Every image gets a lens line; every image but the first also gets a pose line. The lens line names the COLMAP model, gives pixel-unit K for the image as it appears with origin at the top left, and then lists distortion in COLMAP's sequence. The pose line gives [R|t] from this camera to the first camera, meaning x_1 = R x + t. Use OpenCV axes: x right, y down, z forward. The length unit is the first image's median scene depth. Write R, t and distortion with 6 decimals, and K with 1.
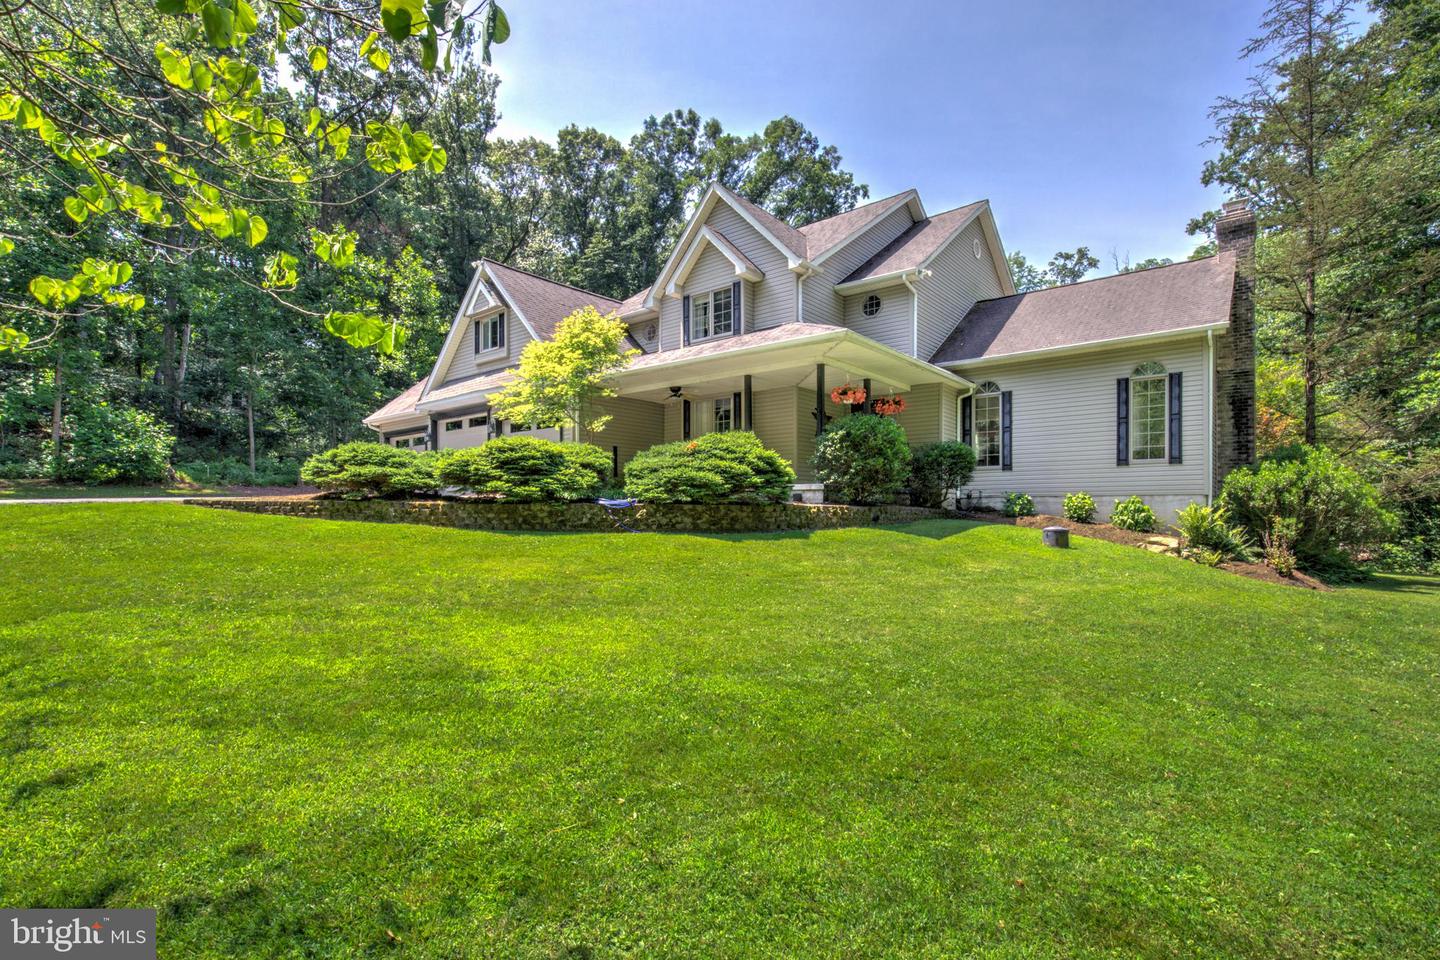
lens RADIAL K [[668.0, 0, 723.3], [0, 668.0, 493.3], [0, 0, 1]] dist [-0.017614, -0.000093]
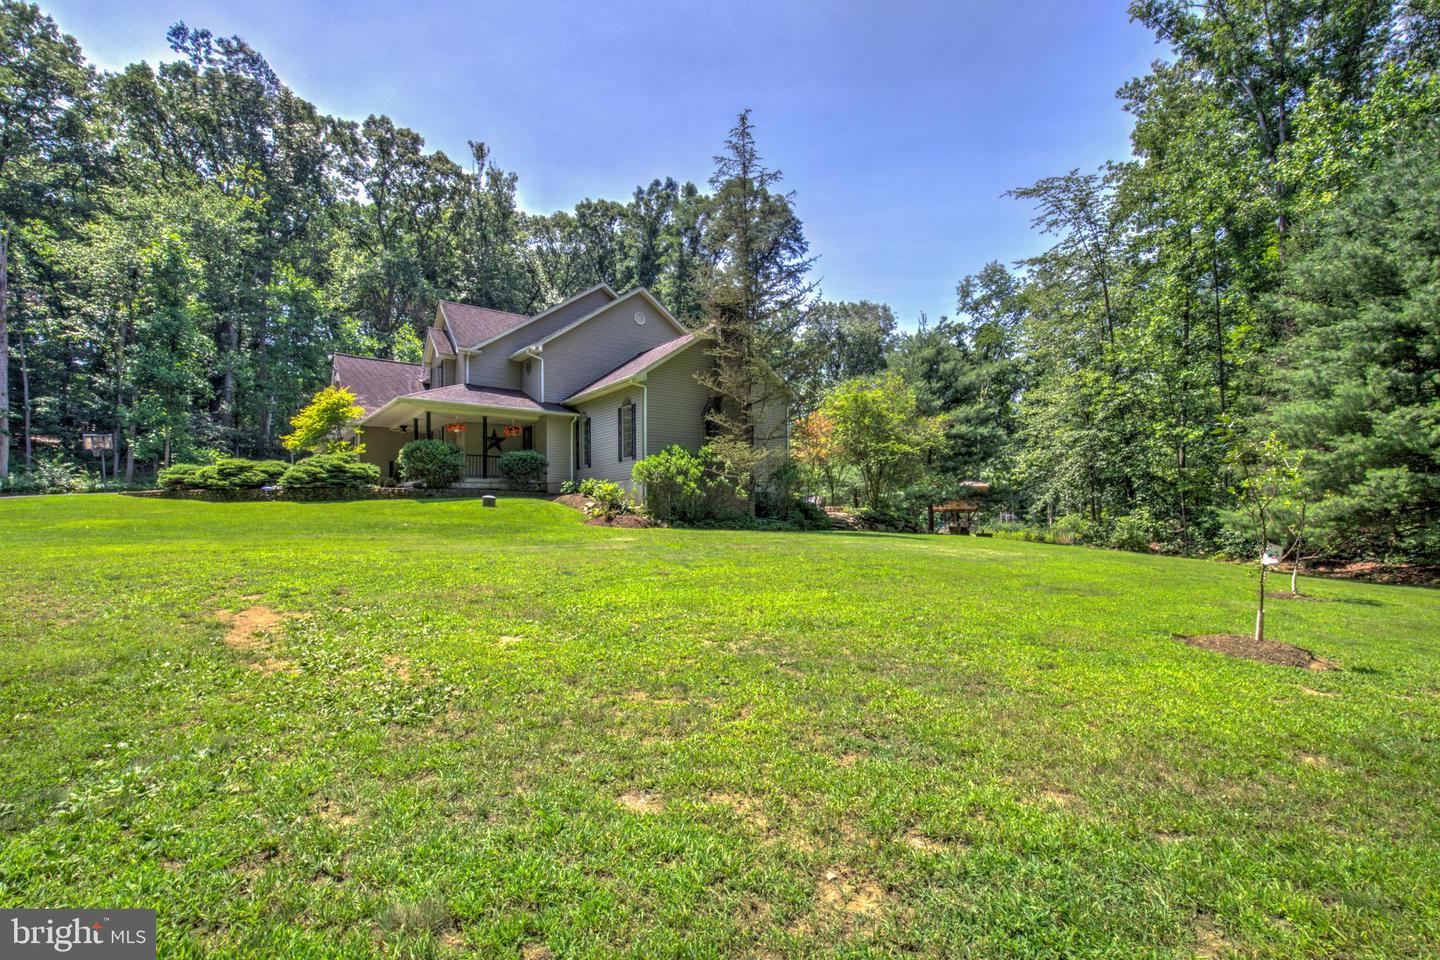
lens RADIAL K [[655.9, 0, 720.0], [0, 655.9, 480.0], [0, 0, 1]] dist [-0.000104, 0.000016]
pose [[0.975118, -0.030669, -0.219554, 0.300409], [0.023414, 0.999093, -0.035571, 0.016950], [0.220446, 0.029546, 0.974952, -0.131350]]
